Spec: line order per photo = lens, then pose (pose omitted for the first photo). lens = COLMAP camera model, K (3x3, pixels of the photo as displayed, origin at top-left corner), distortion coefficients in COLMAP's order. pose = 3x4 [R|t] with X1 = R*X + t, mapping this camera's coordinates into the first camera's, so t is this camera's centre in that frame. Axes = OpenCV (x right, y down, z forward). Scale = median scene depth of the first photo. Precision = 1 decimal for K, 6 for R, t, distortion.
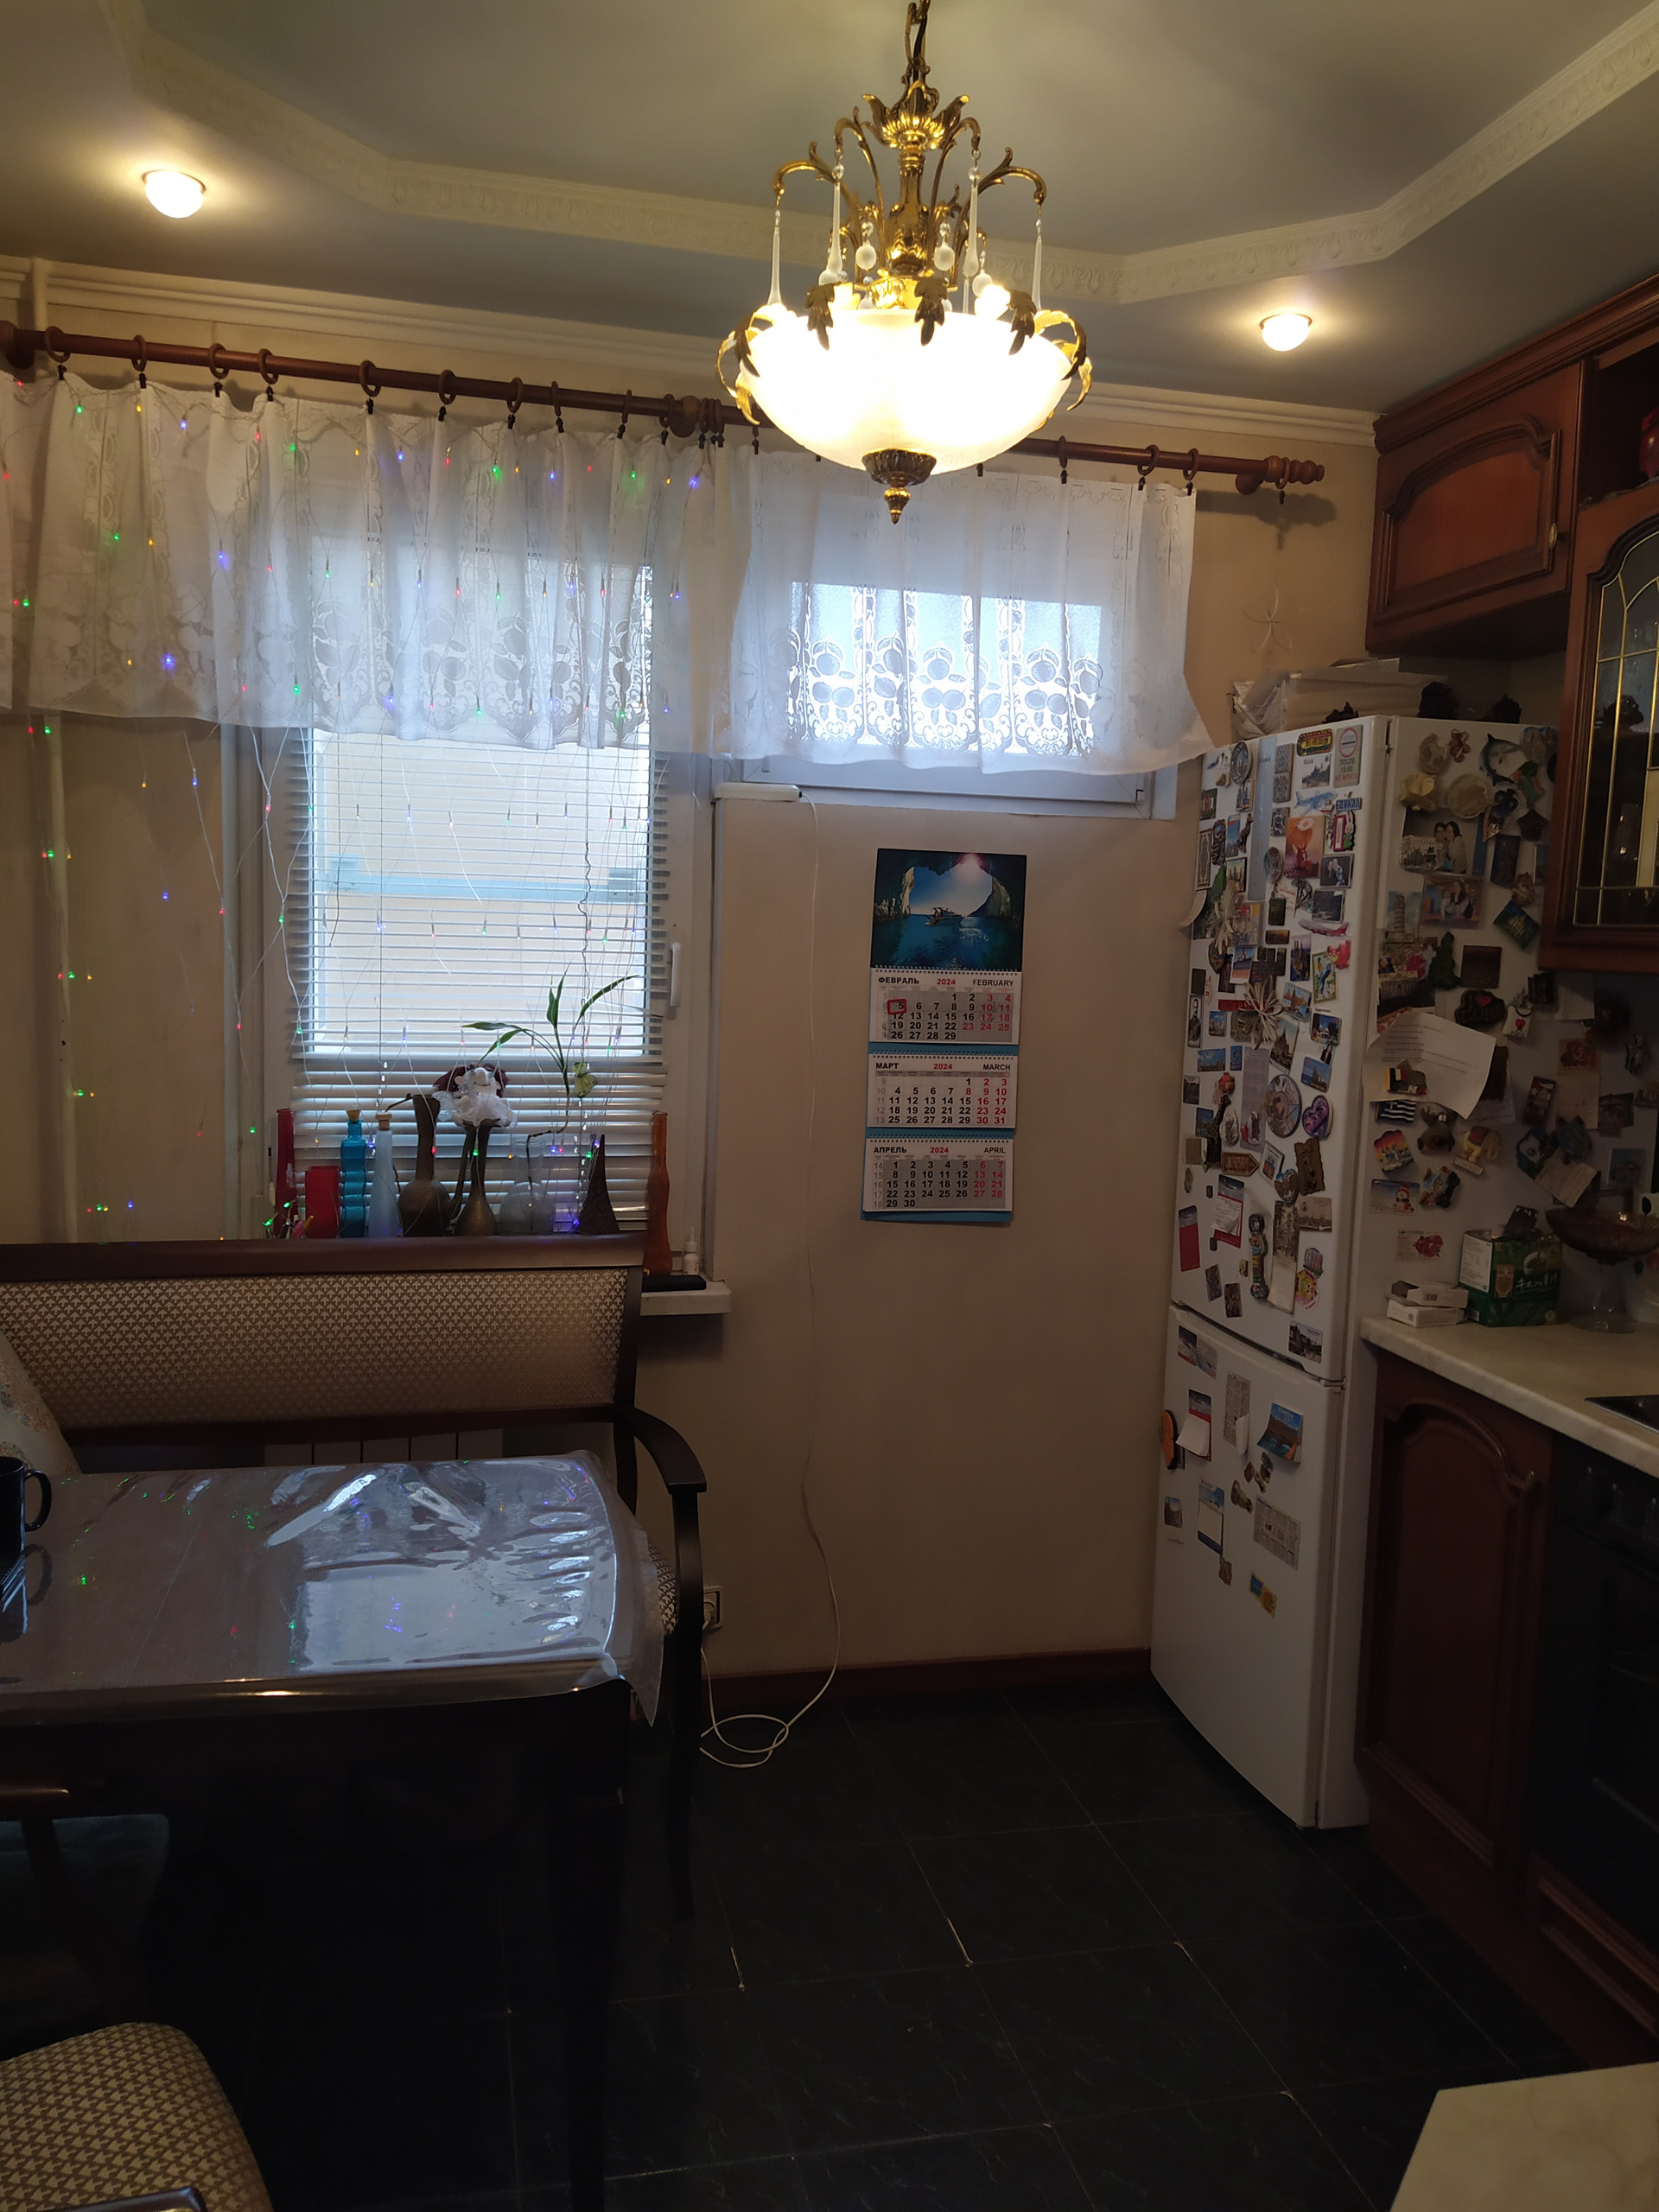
lens RADIAL K [[1638.6, 0, 805.9], [0, 1638.6, 1129.6], [0, 0, 1]] dist [0.107395, -0.152355]
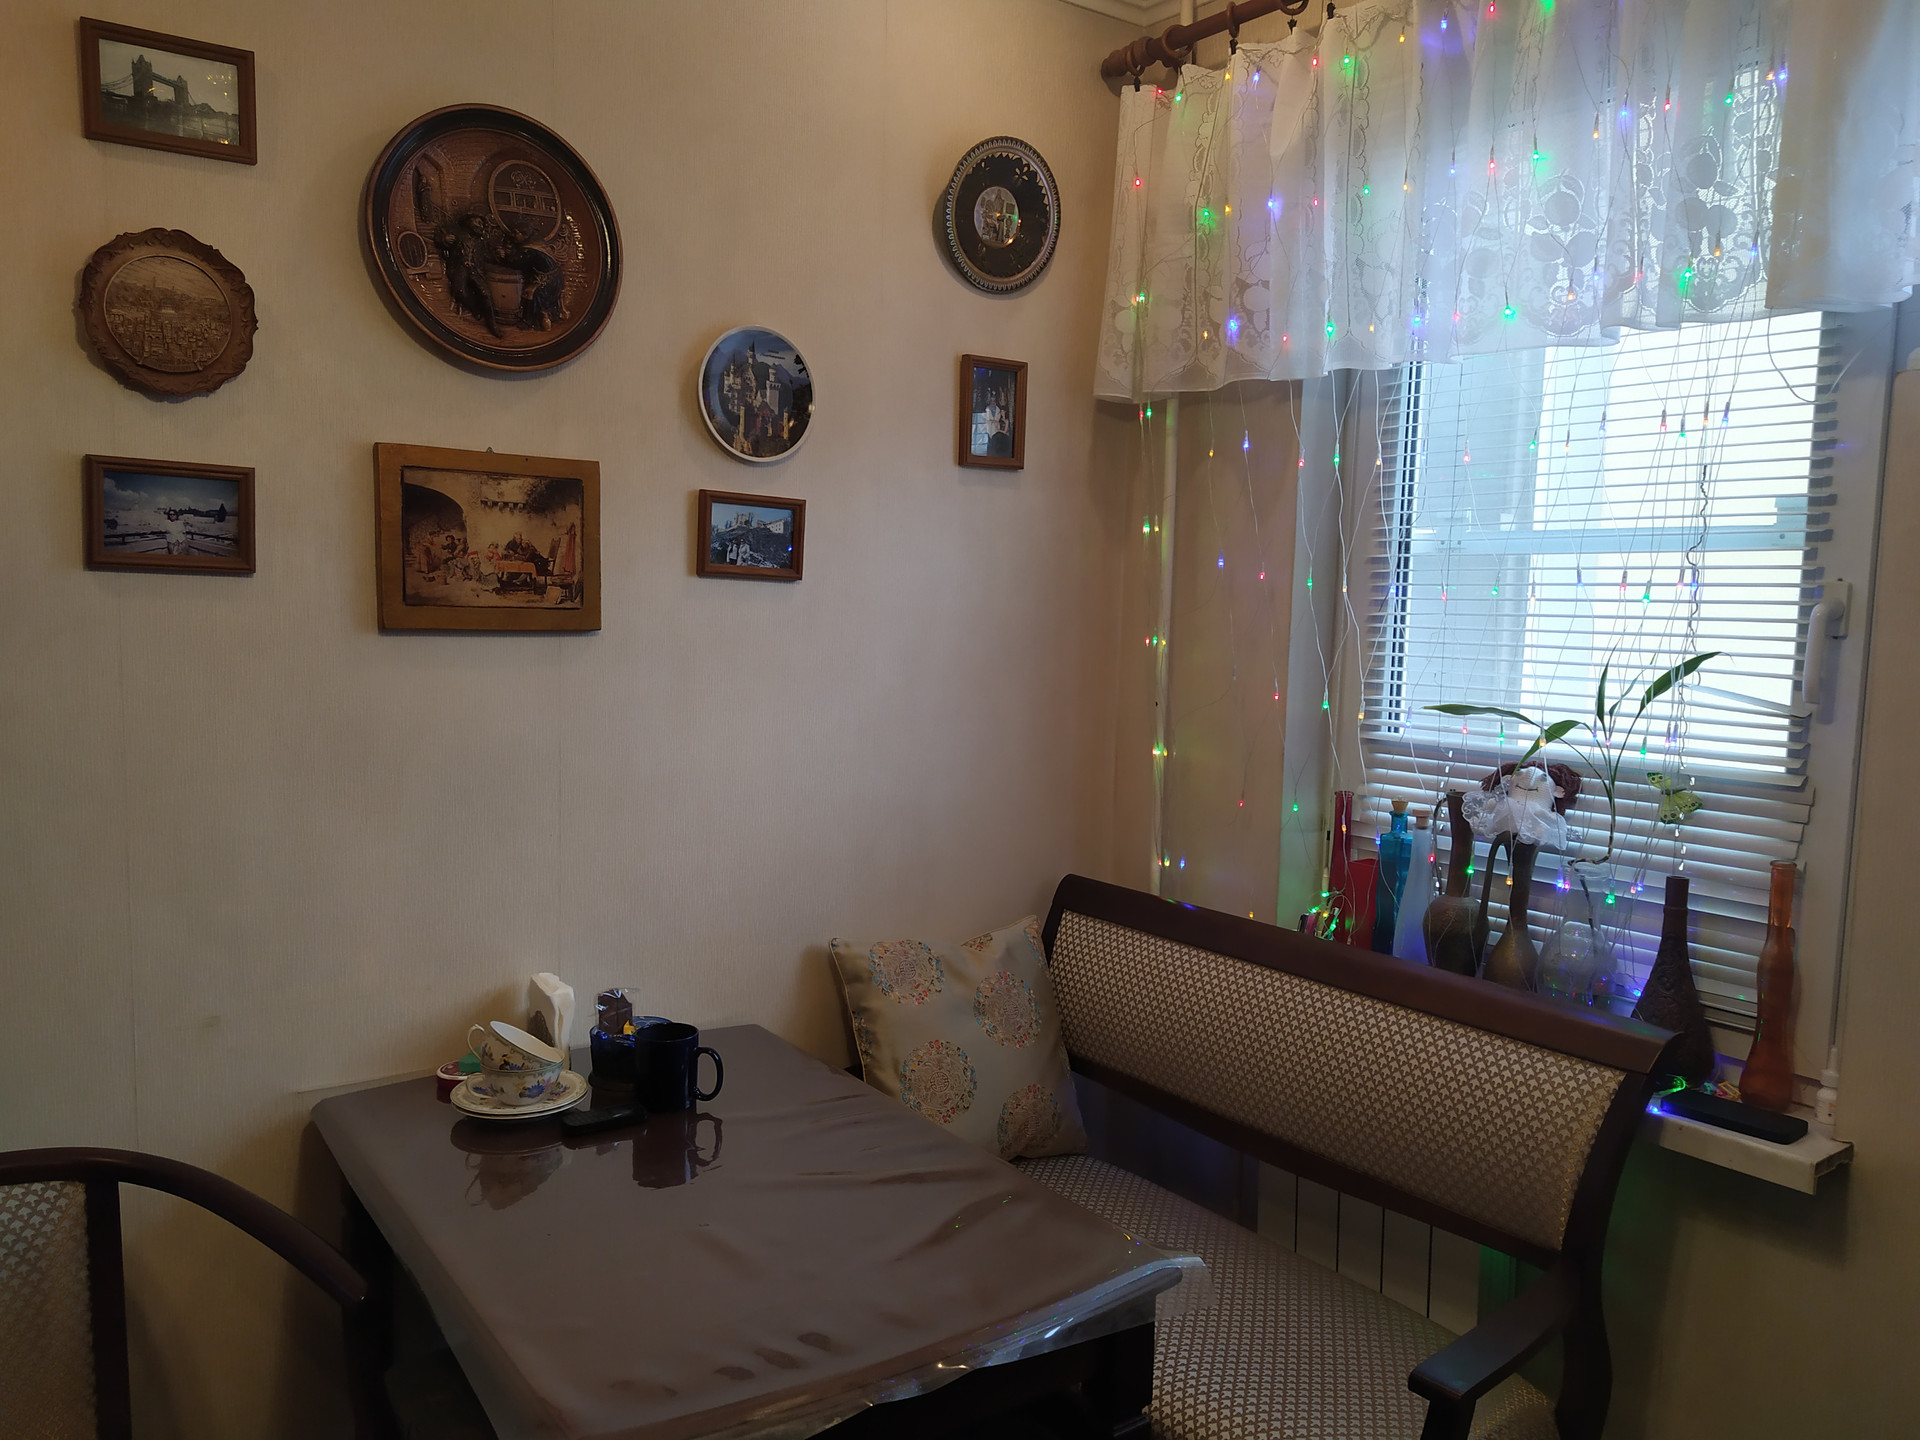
lens RADIAL K [[1422.3, 0, 959.1], [0, 1422.3, 730.6], [0, 0, 1]] dist [0.107395, -0.152355]
pose [[0.409676, 0.066983, -0.909769, 0.313807], [-0.127011, 0.991775, 0.015827, -0.030943], [0.903346, 0.109067, 0.414814, 0.473341]]
